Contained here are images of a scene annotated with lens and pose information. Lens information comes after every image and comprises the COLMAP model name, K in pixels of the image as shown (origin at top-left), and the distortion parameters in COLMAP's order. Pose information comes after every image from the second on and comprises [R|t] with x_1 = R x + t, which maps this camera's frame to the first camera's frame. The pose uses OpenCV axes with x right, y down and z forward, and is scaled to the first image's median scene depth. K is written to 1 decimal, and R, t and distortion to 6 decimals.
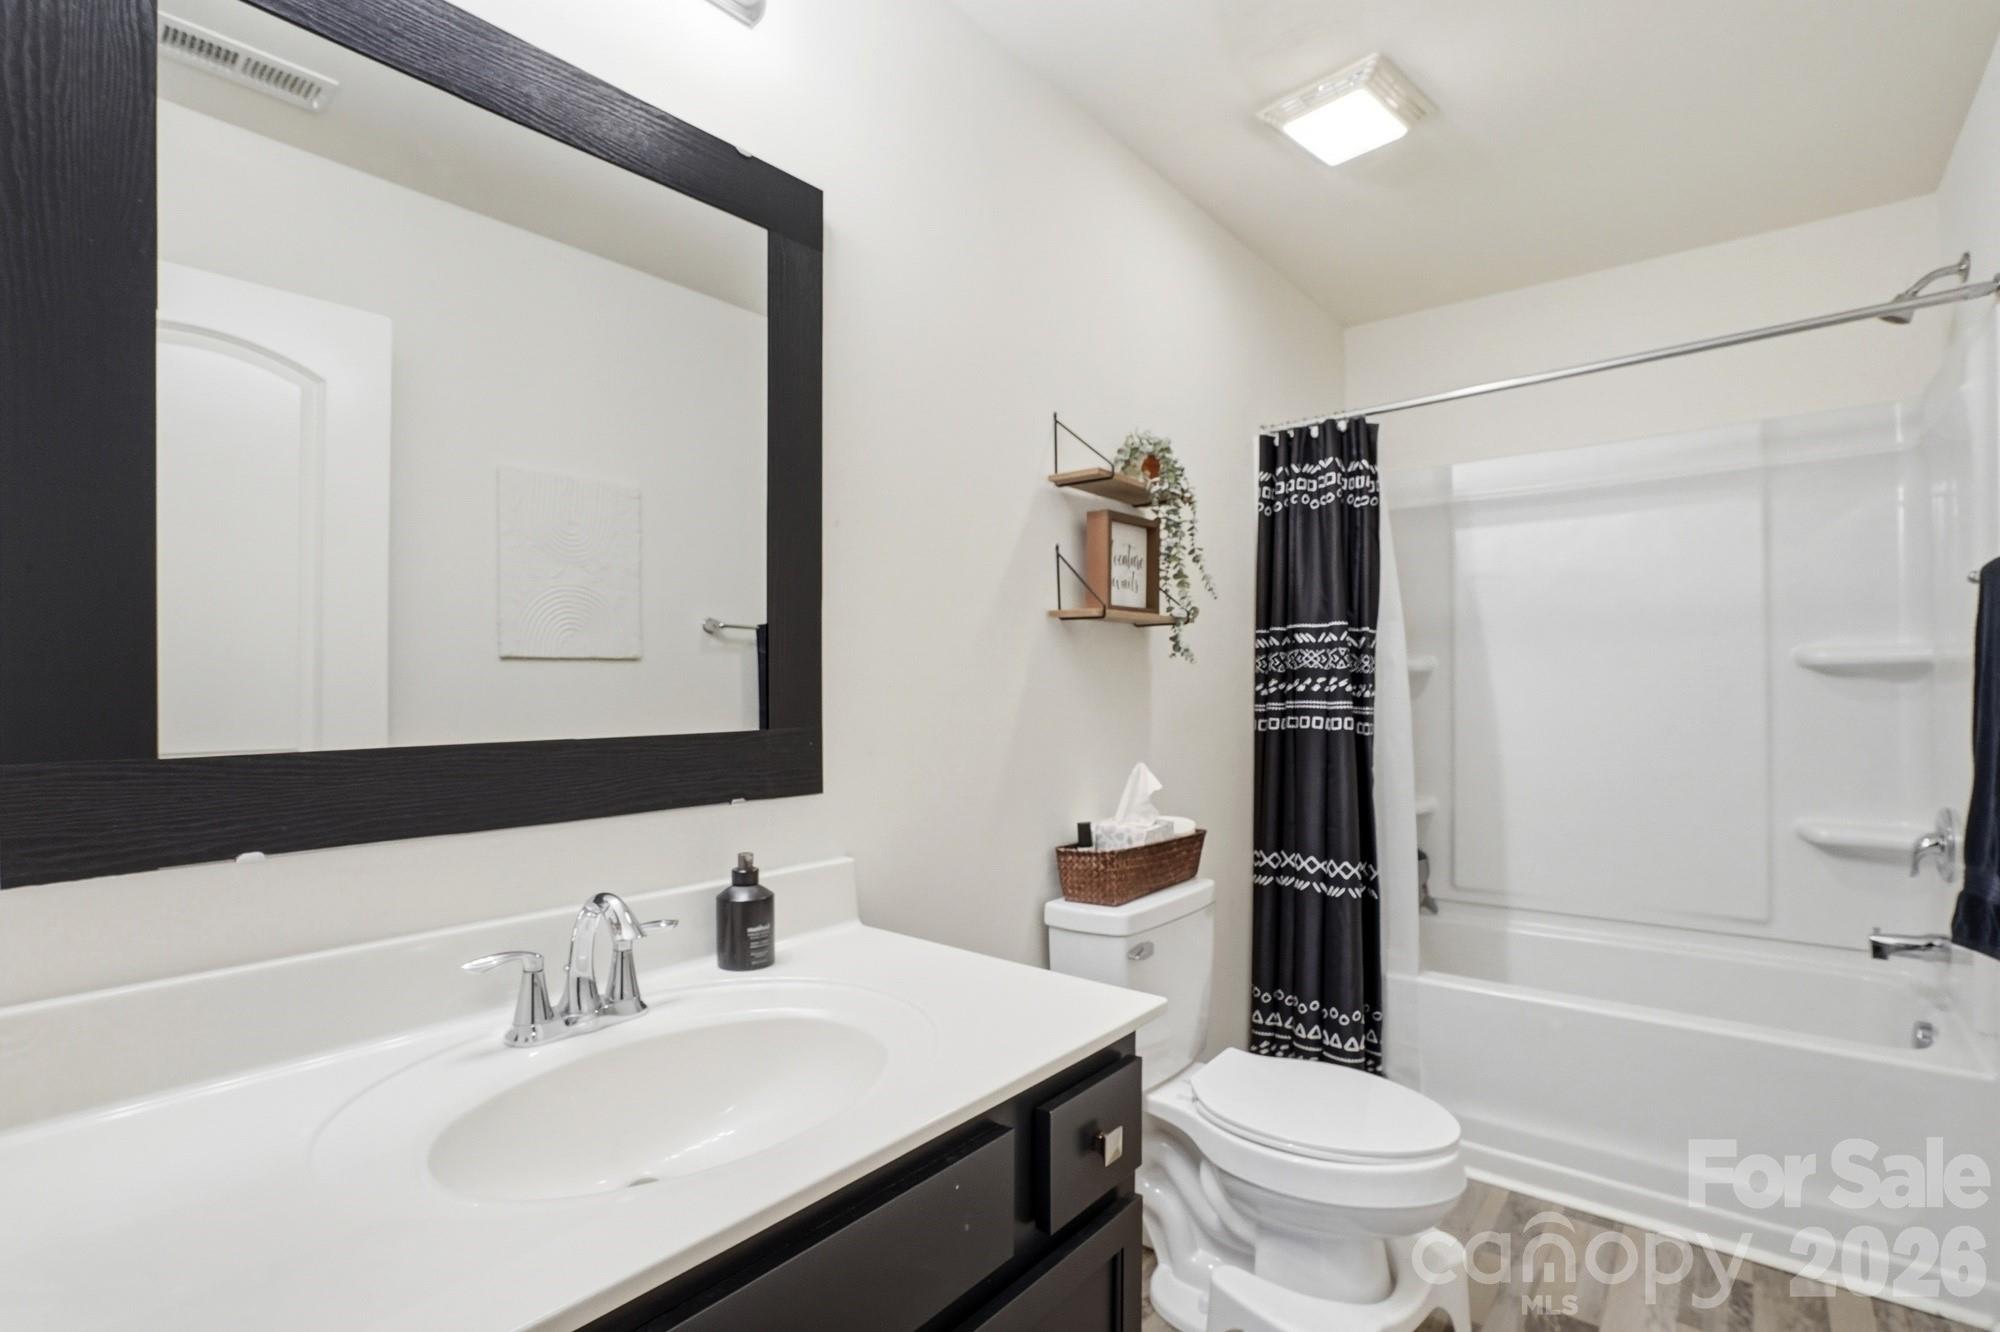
lens RADIAL K [[938.9, 0, 1003.7], [0, 938.9, 672.6], [0, 0, 1]] dist [-0.059239, 0.020866]
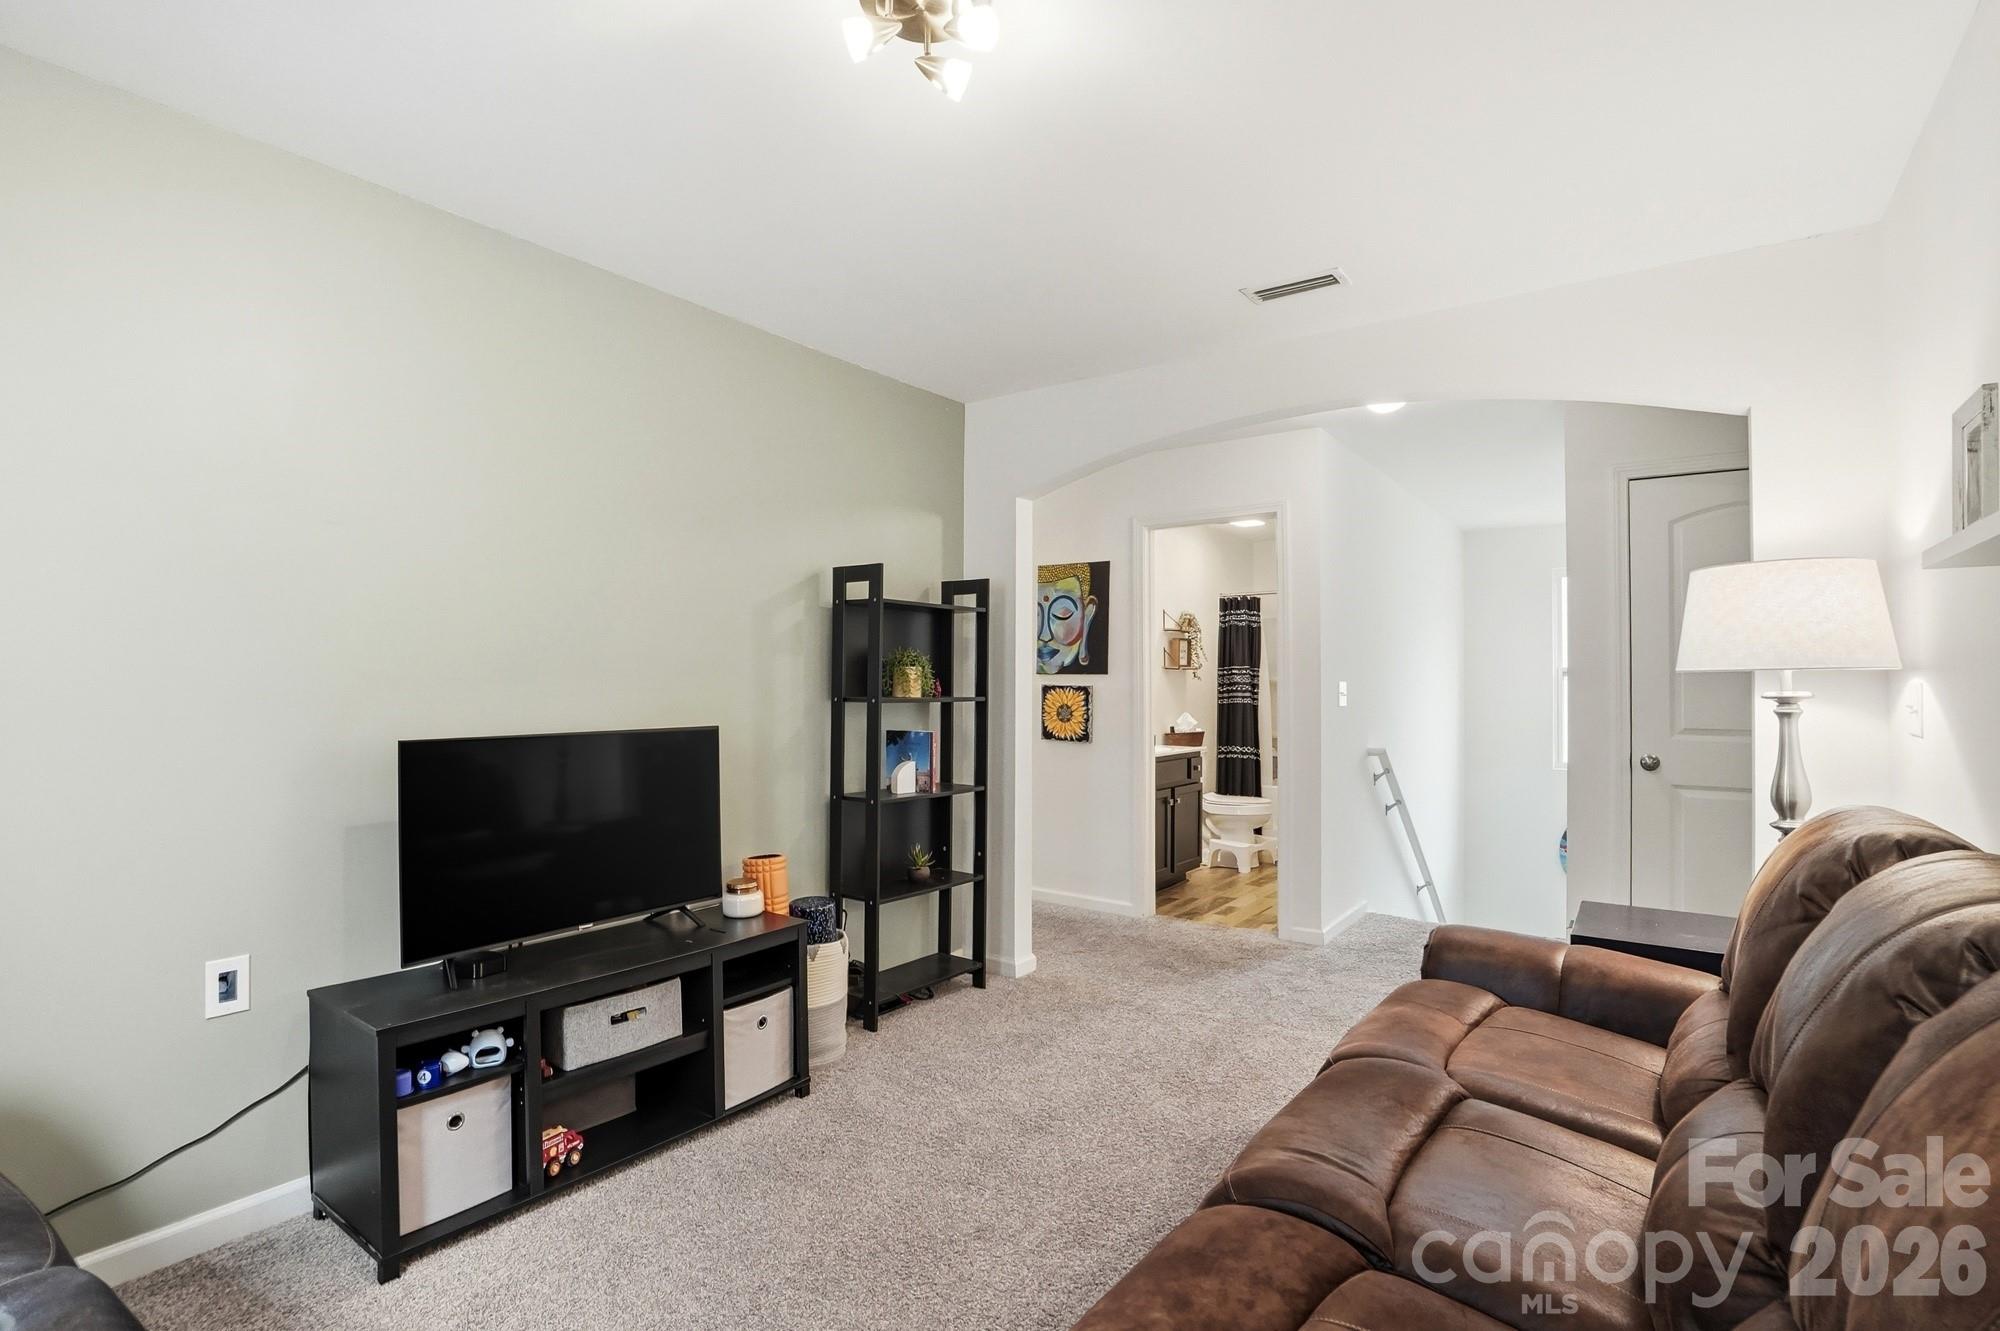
lens RADIAL K [[938.9, 0, 1003.7], [0, 938.9, 672.1], [0, 0, 1]] dist [-0.059239, 0.020866]
pose [[0.998727, 0.002098, 0.050405, -0.557655], [-0.001918, 0.999992, -0.003612, -0.023746], [-0.050412, 0.003511, 0.998722, -1.915270]]
